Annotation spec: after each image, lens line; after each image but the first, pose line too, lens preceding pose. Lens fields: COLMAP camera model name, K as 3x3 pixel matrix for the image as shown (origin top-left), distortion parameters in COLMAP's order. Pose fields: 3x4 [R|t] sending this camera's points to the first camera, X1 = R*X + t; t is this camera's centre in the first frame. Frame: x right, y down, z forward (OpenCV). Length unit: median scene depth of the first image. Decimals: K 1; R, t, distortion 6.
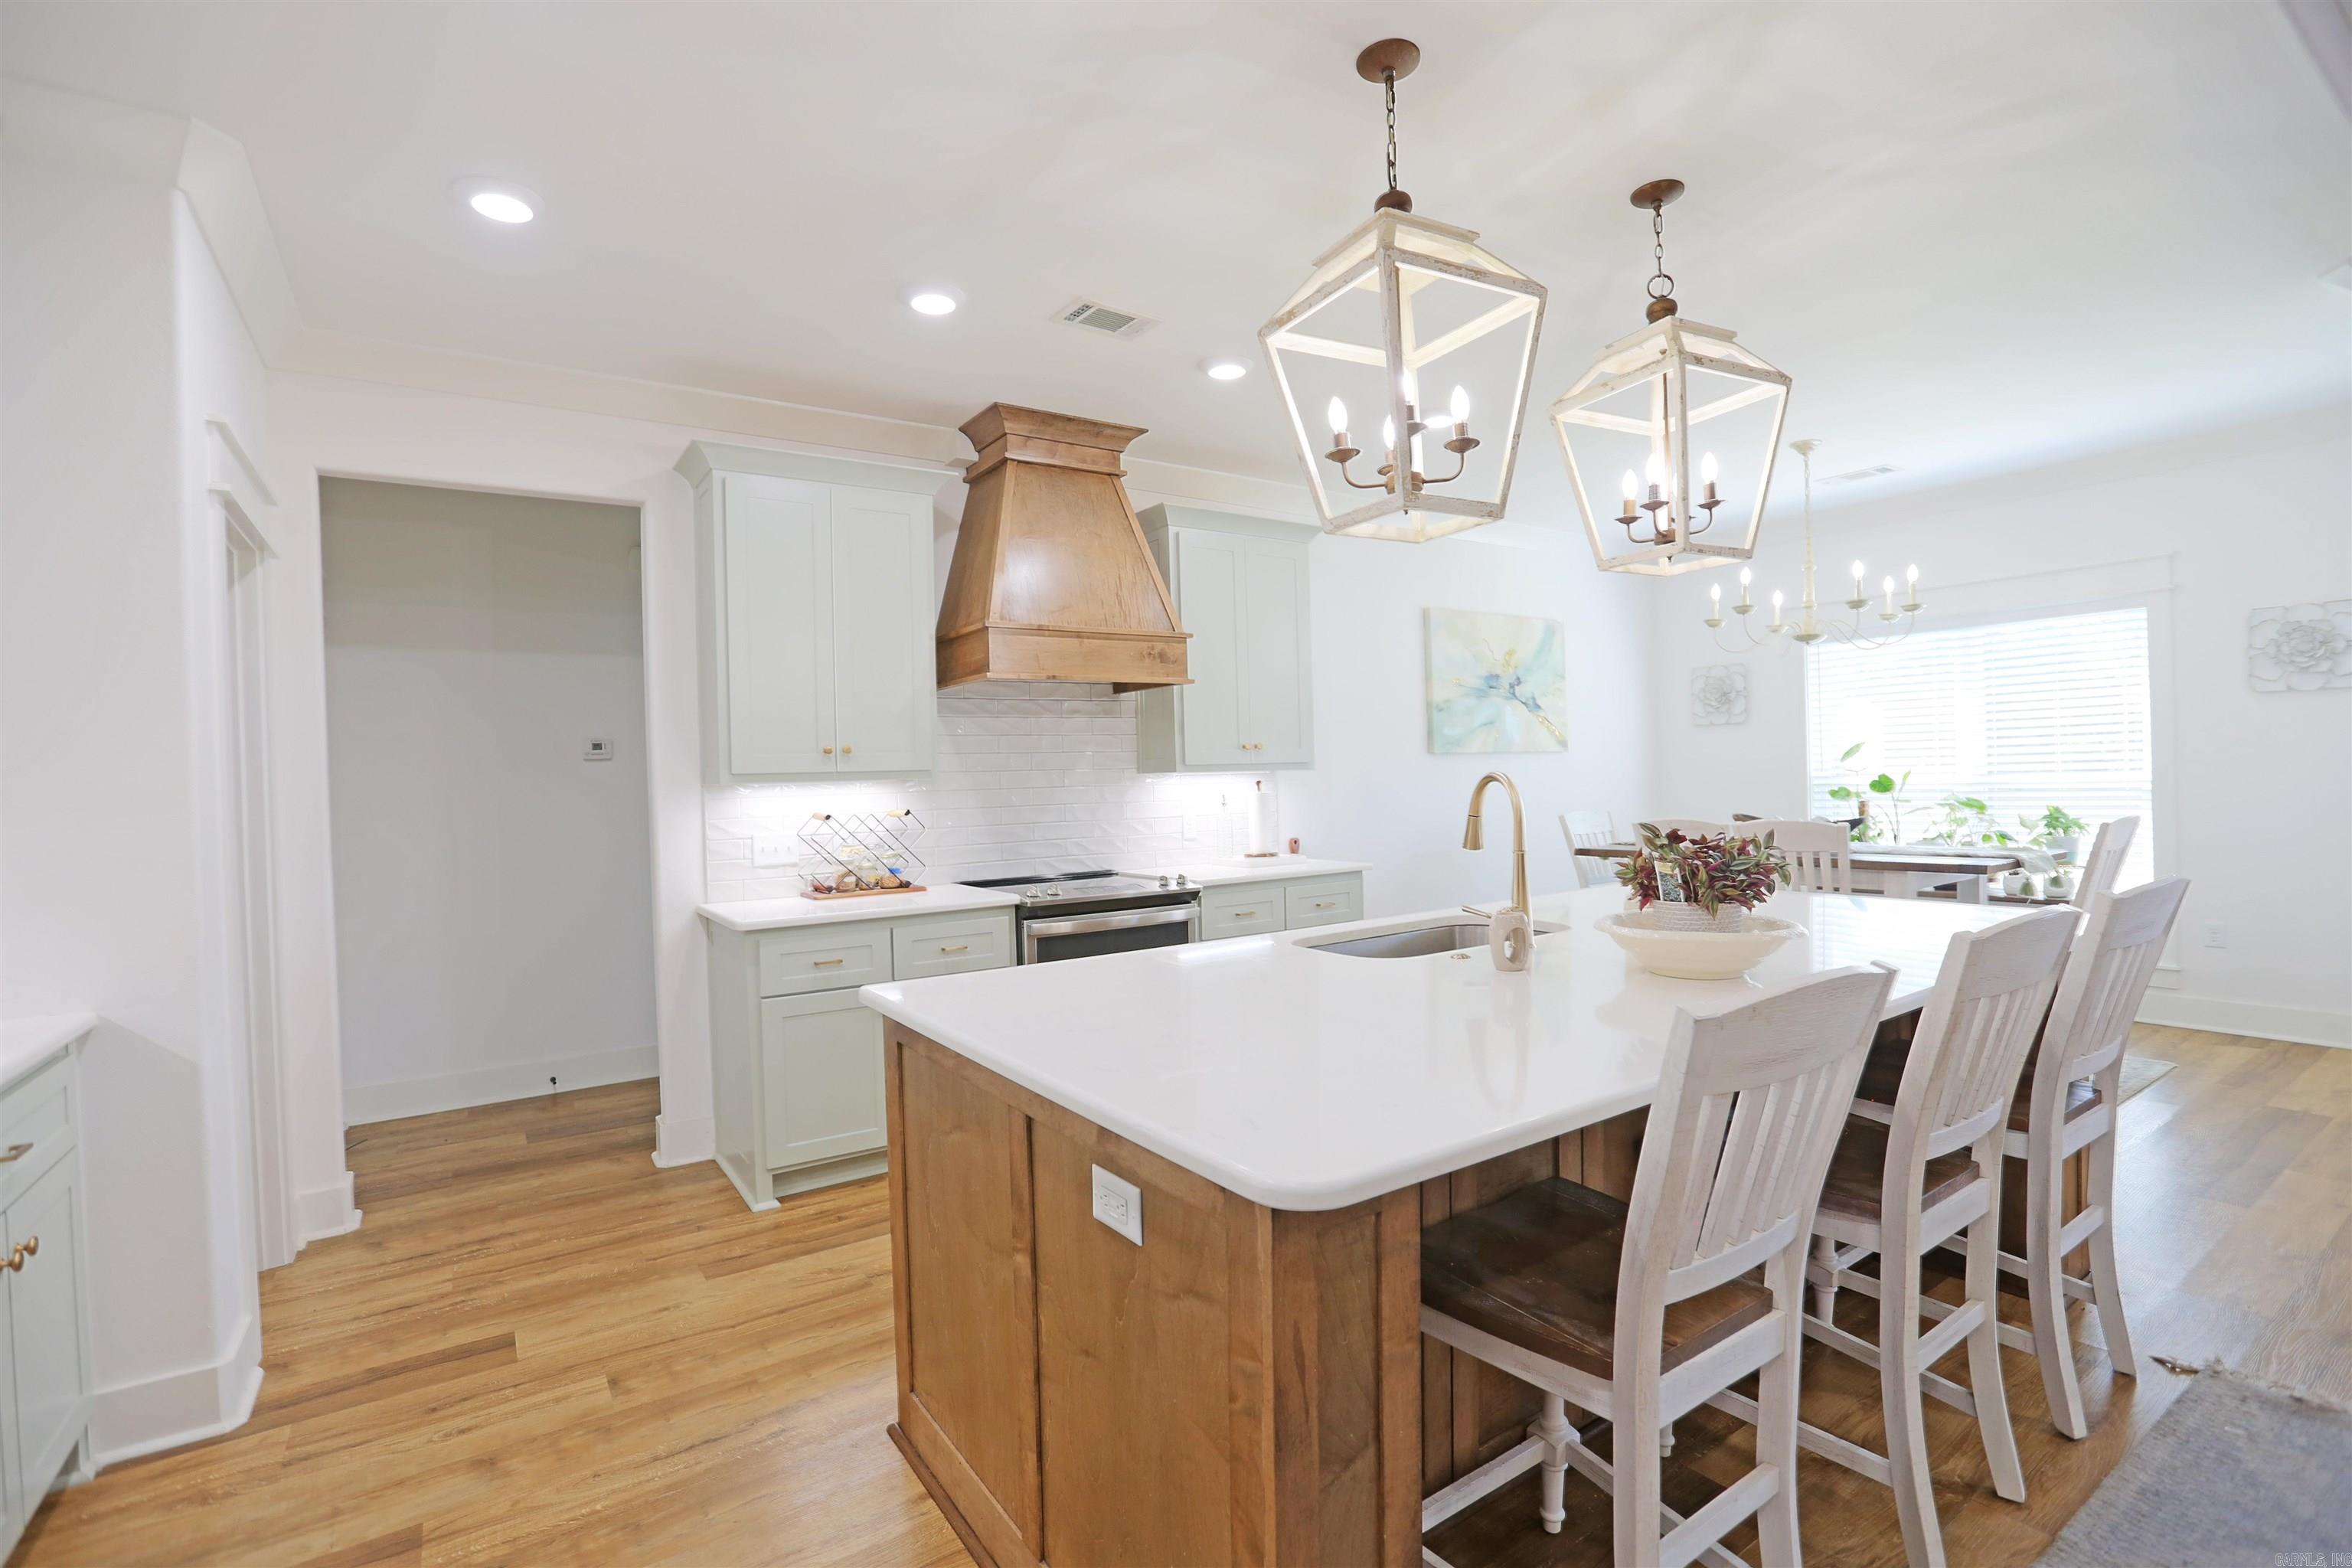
lens RADIAL K [[1070.8, 0, 1159.6], [0, 1070.8, 795.2], [0, 0, 1]] dist [-0.029381, 0.007826]
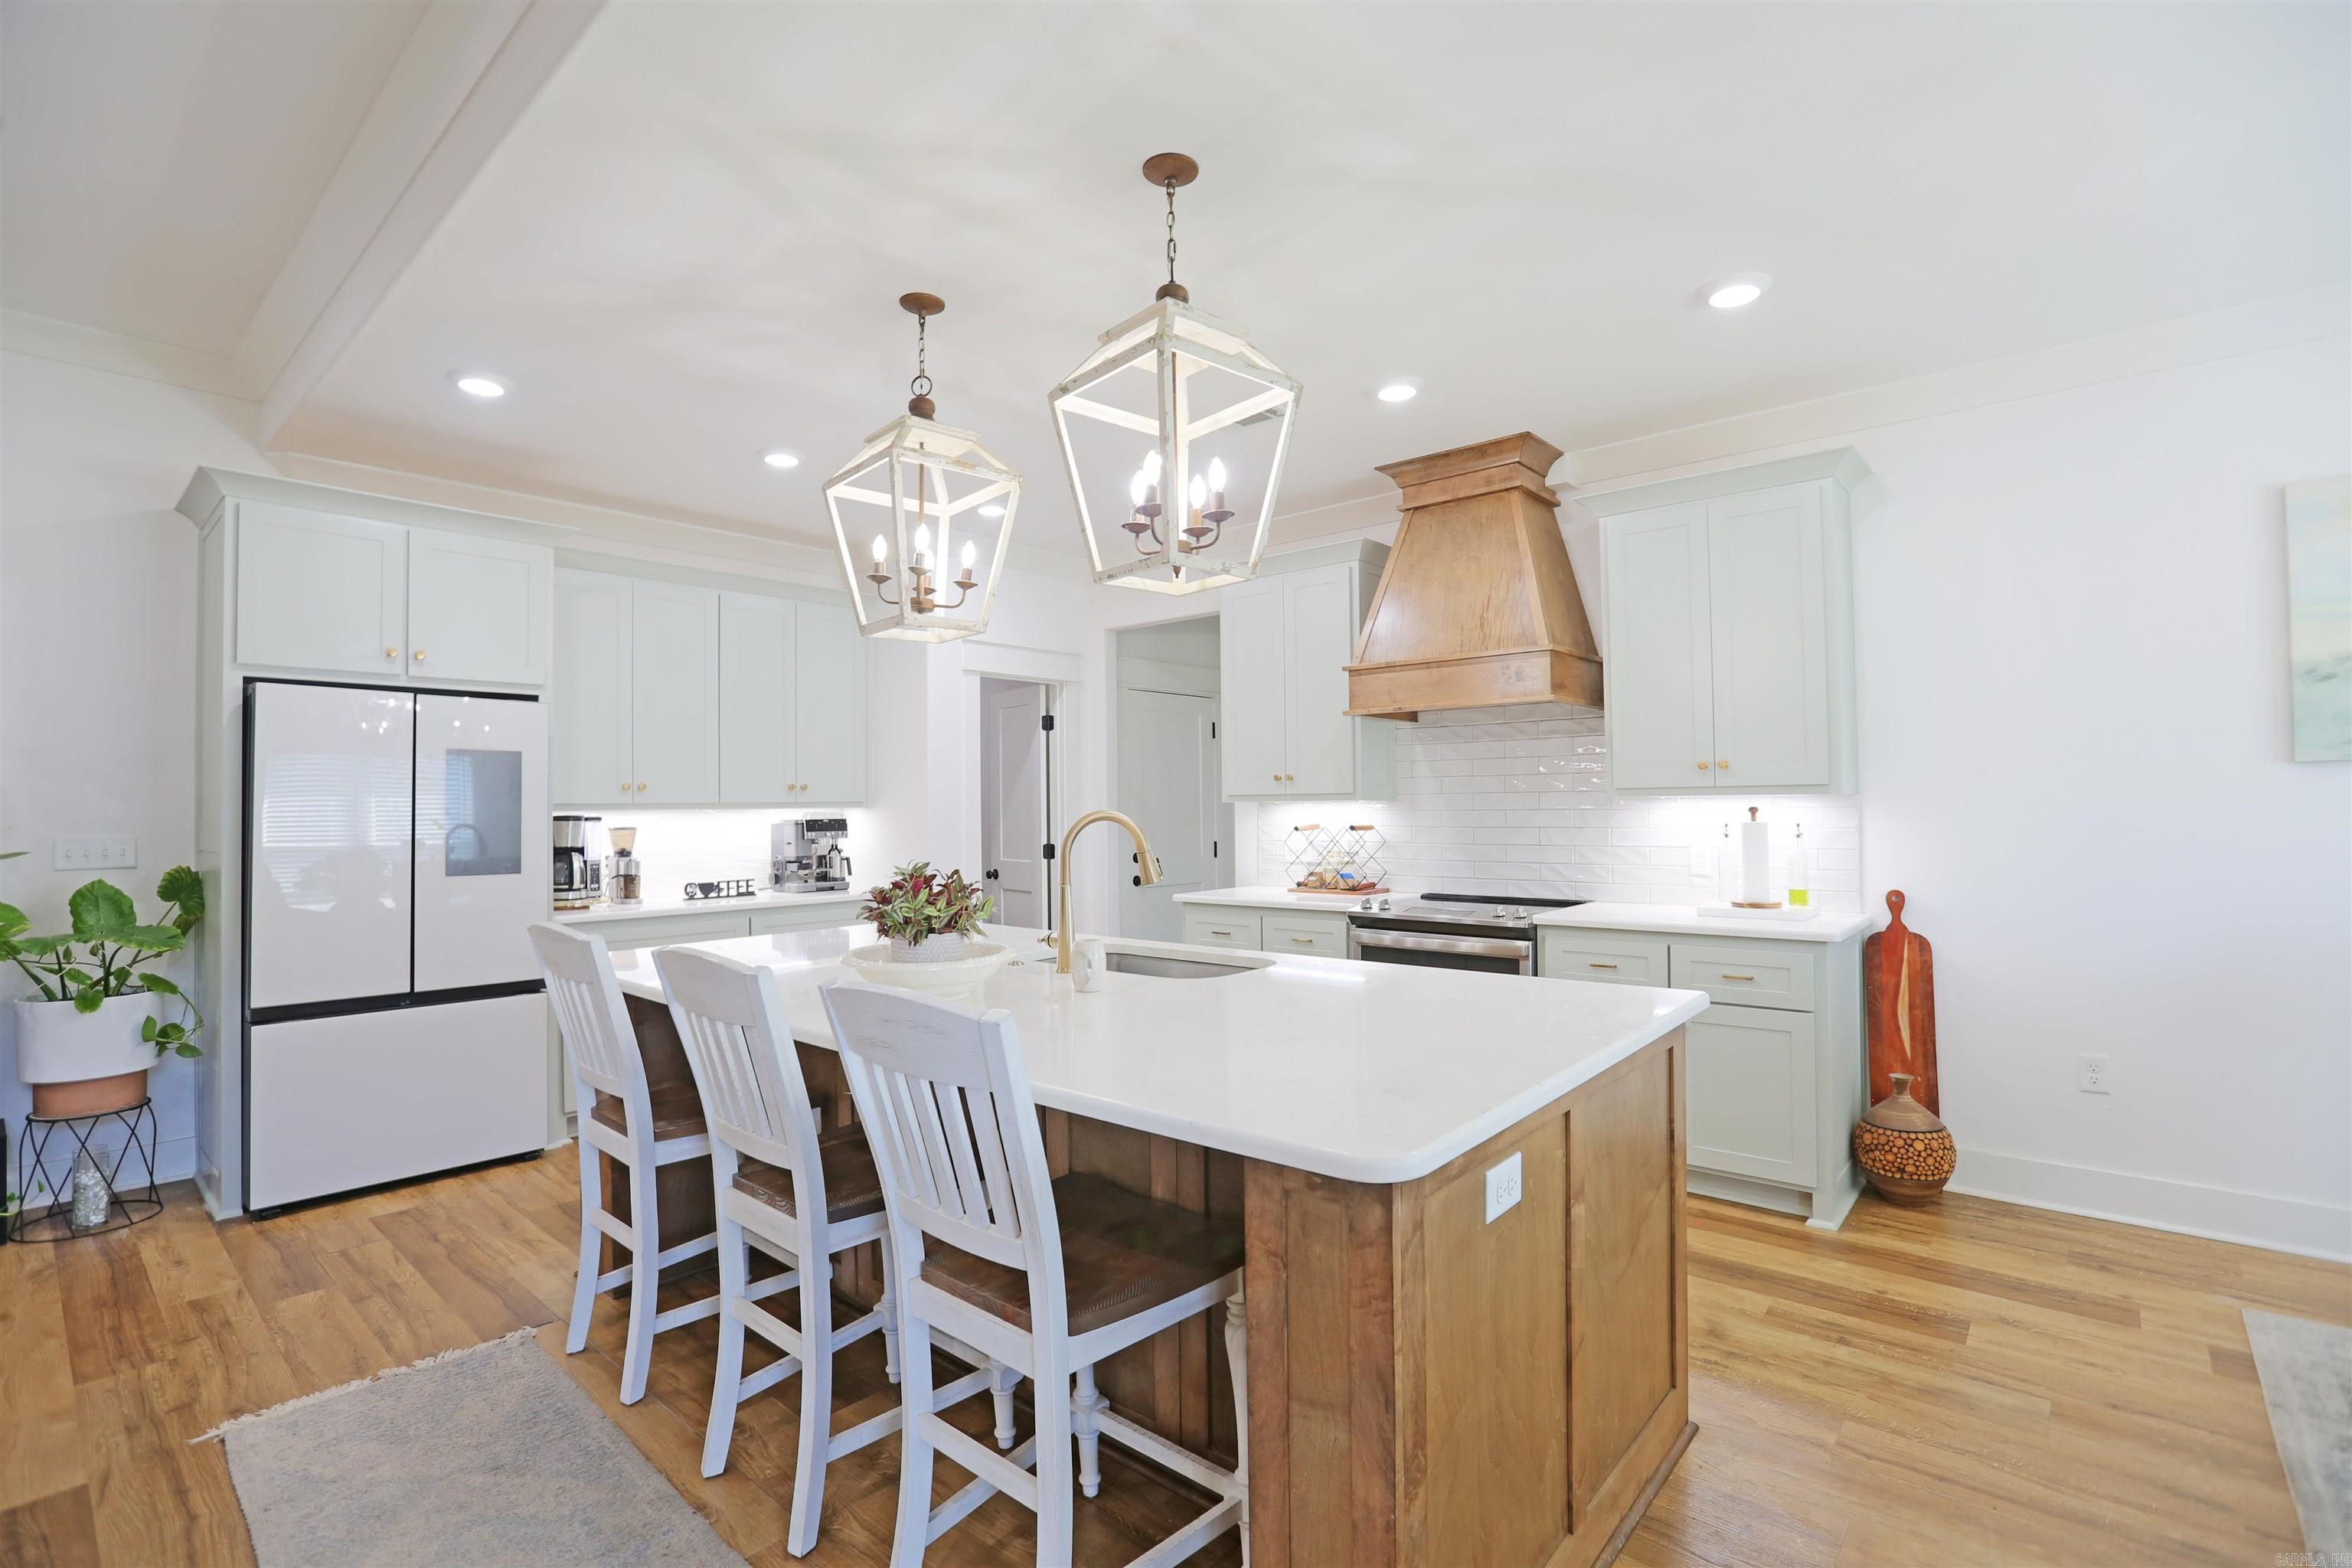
lens RADIAL K [[1065.3, 0, 1176.0], [0, 1065.3, 784.0], [0, 0, 1]] dist [-0.044228, 0.016910]
pose [[0.262875, 0.004524, -0.964819, 1.003231], [-0.011649, 0.999931, 0.001514, -0.038267], [0.964760, 0.010841, 0.262909, 0.571149]]
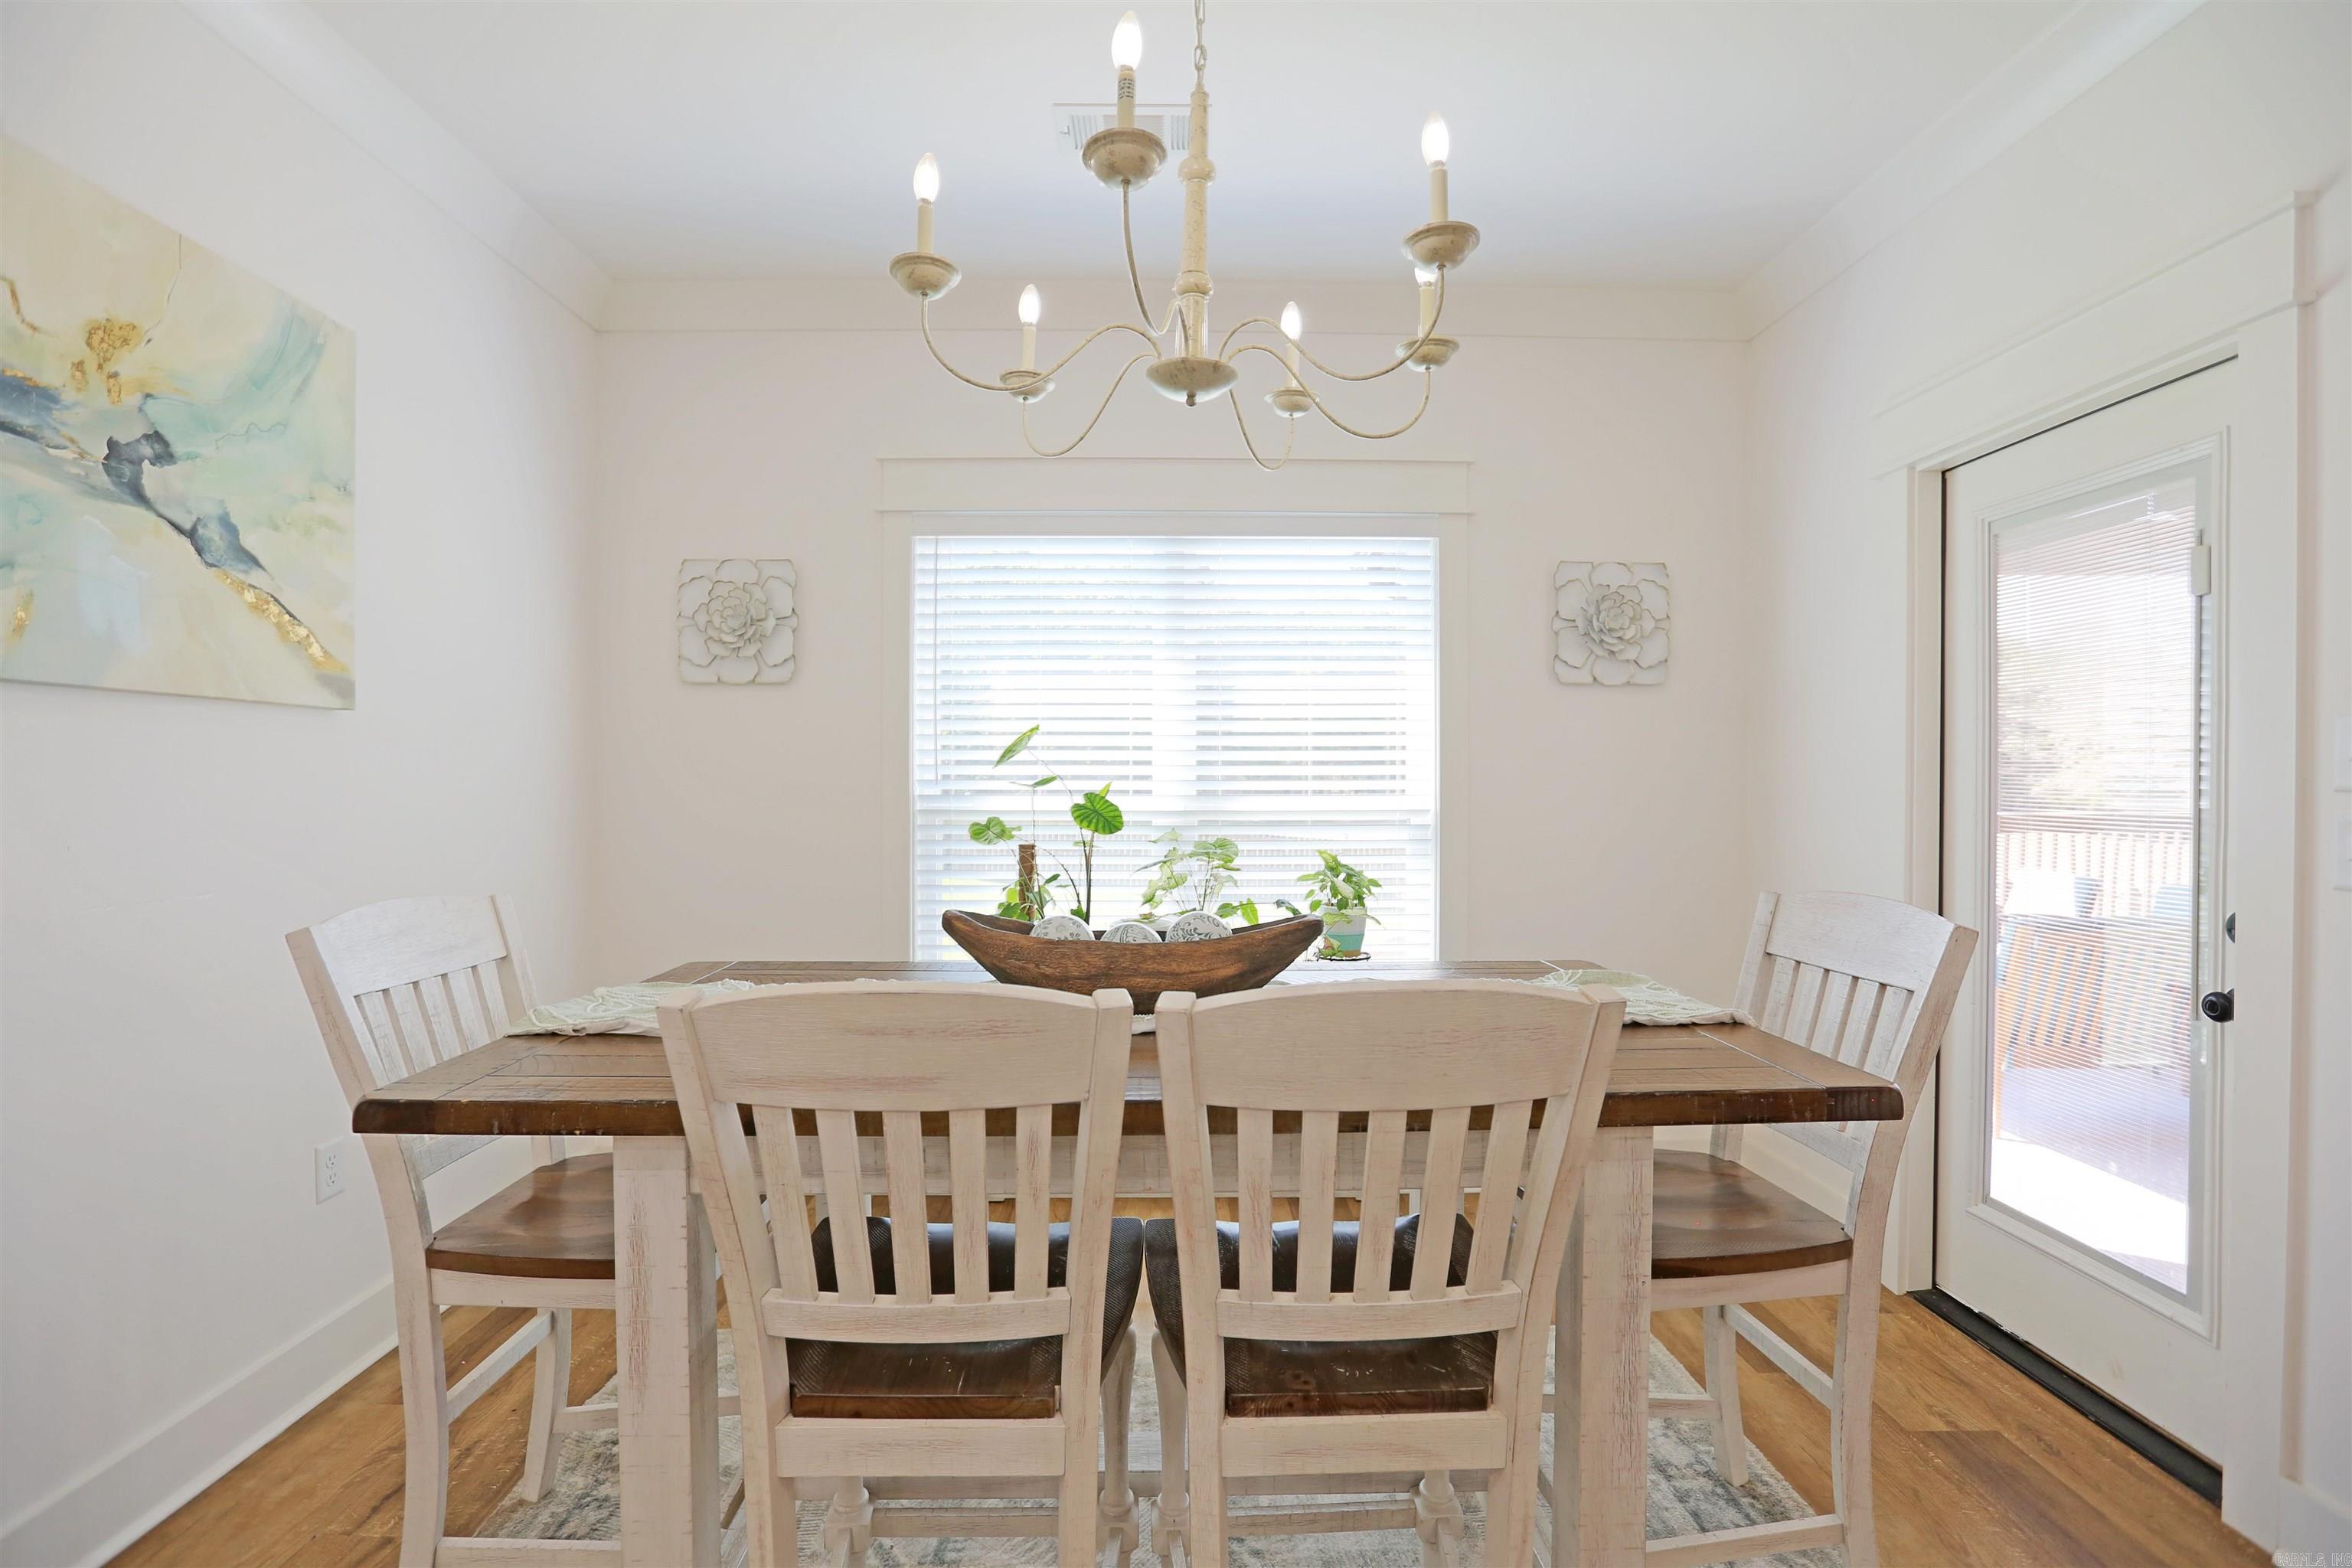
lens RADIAL K [[1065.3, 0, 1176.0], [0, 1065.3, 784.0], [0, 0, 1]] dist [-0.044228, 0.016910]
pose [[0.533179, 0.023245, 0.845683, 0.443978], [-0.004088, 0.999682, -0.024901, -0.020018], [-0.845992, 0.009819, 0.533105, 1.109821]]
